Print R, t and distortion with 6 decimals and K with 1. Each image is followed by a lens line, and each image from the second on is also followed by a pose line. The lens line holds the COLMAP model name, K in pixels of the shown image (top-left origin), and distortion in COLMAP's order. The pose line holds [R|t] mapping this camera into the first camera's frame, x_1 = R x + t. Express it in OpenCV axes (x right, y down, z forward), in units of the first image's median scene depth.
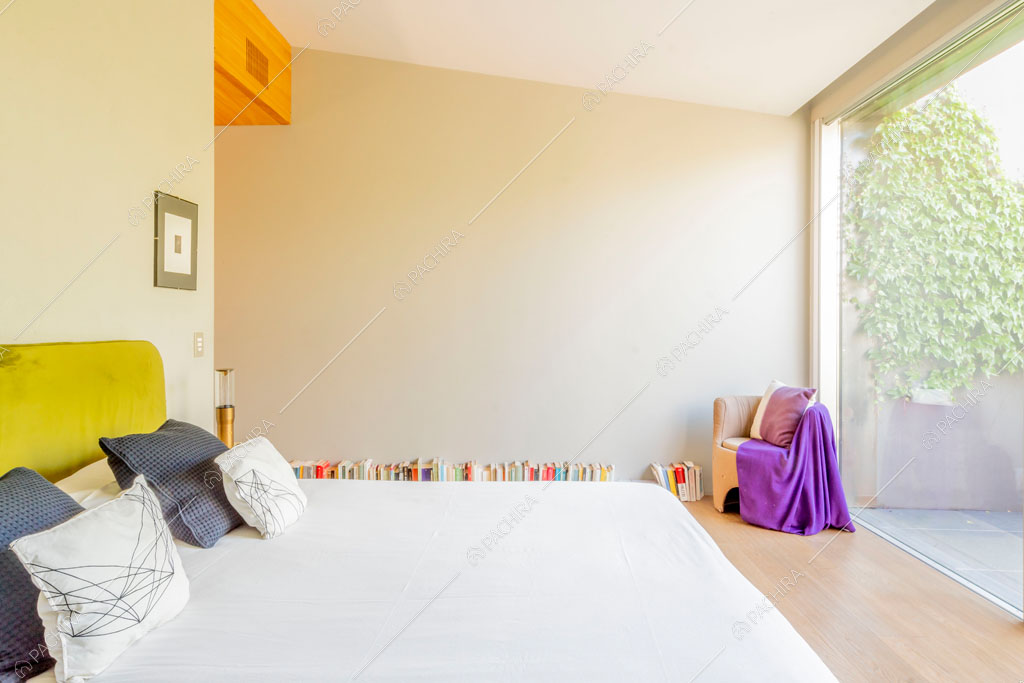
lens RADIAL K [[588.1, 0, 501.6], [0, 588.1, 325.0], [0, 0, 1]] dist [0.001609, 0.000890]
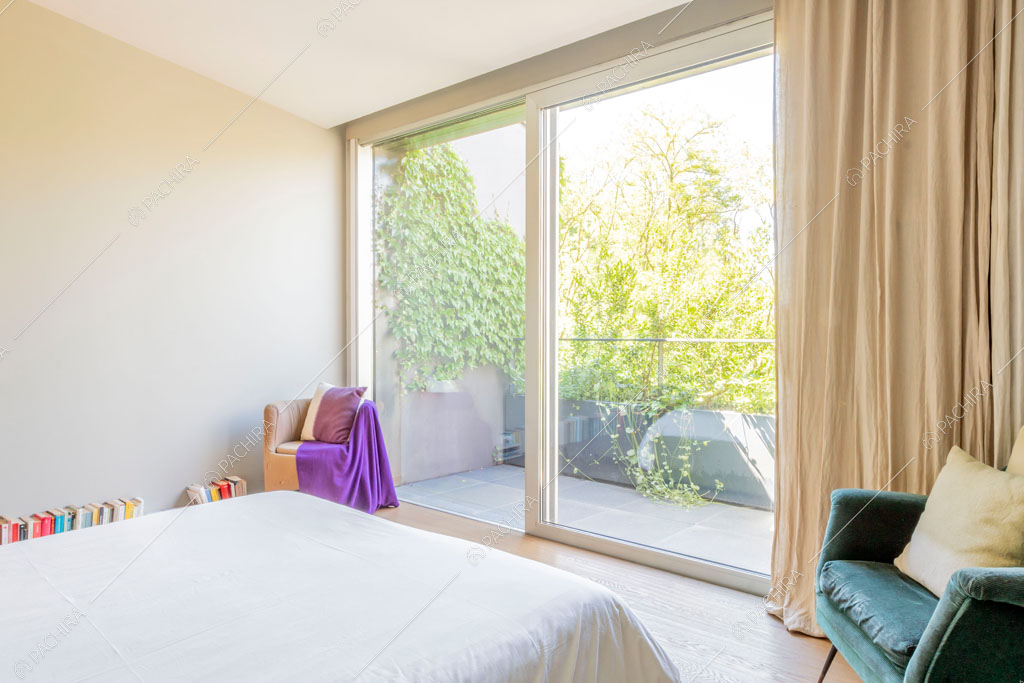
lens RADIAL K [[678.1, 0, 512.6], [0, 678.1, 339.4], [0, 0, 1]] dist [0.004250, 0.003760]
pose [[0.629216, -0.013830, 0.777108, -0.274432], [-0.000846, 0.999829, 0.018478, -0.004841], [-0.777230, -0.012284, 0.629096, -0.017935]]
